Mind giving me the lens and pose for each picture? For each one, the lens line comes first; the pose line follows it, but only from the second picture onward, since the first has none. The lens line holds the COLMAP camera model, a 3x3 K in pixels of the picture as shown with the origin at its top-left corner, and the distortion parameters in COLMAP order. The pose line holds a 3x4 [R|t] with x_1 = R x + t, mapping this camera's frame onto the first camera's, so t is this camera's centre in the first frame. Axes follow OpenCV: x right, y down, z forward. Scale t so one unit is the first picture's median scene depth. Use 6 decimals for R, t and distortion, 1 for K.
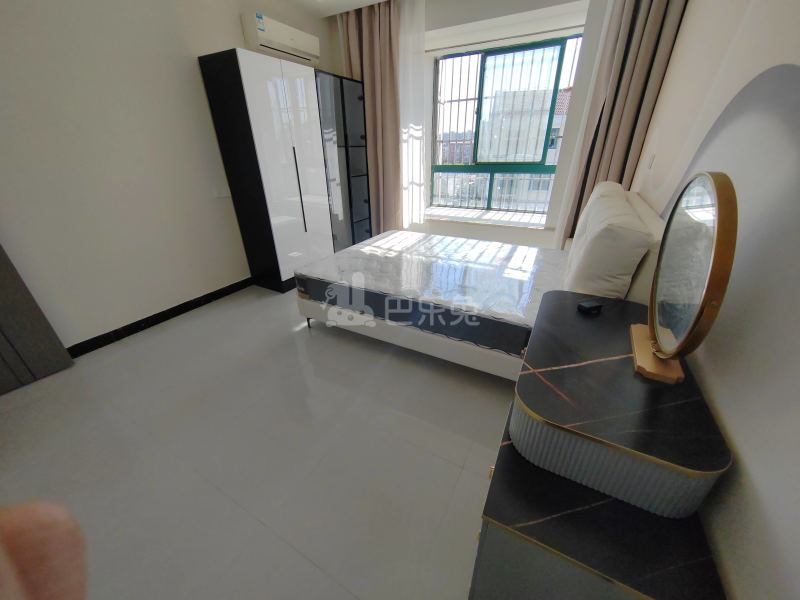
lens RADIAL K [[306.8, 0, 403.5], [0, 306.8, 301.8], [0, 0, 1]] dist [0.000057, 0.000073]
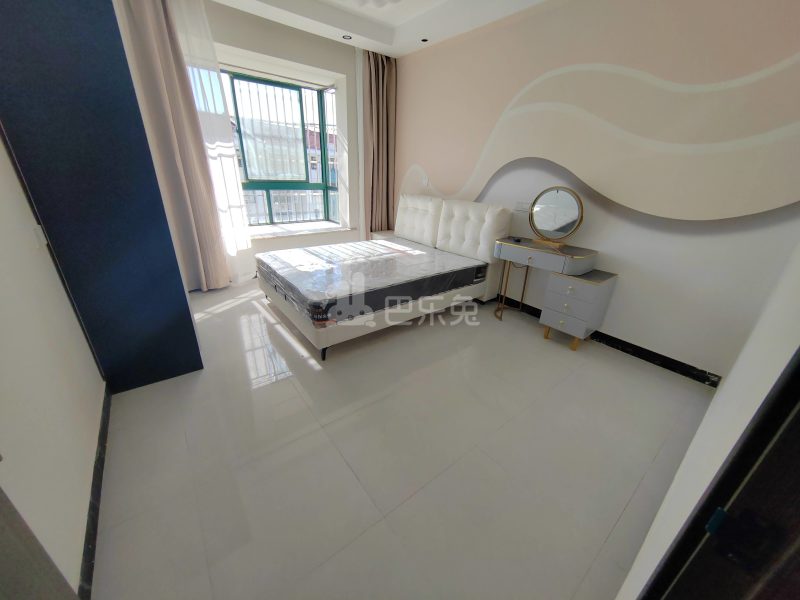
lens RADIAL K [[306.8, 0, 403.5], [0, 306.8, 301.8], [0, 0, 1]] dist [0.000057, 0.000073]
pose [[0.398729, -0.325506, 0.857357, -0.623815], [0.368796, 0.912875, 0.175069, -0.089858], [-0.839646, 0.246385, 0.484035, 0.212179]]
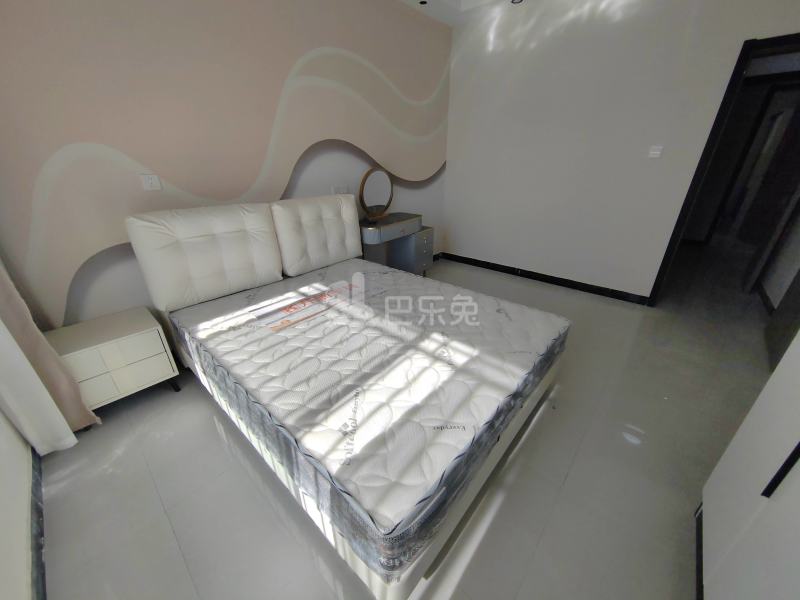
lens RADIAL K [[306.8, 0, 403.5], [0, 306.8, 301.8], [0, 0, 1]] dist [0.000057, 0.000073]
pose [[-0.973107, -0.070587, 0.219273, -0.072886], [0.127797, 0.626540, 0.768840, -0.458472], [-0.191653, 0.776186, -0.600670, 0.919445]]
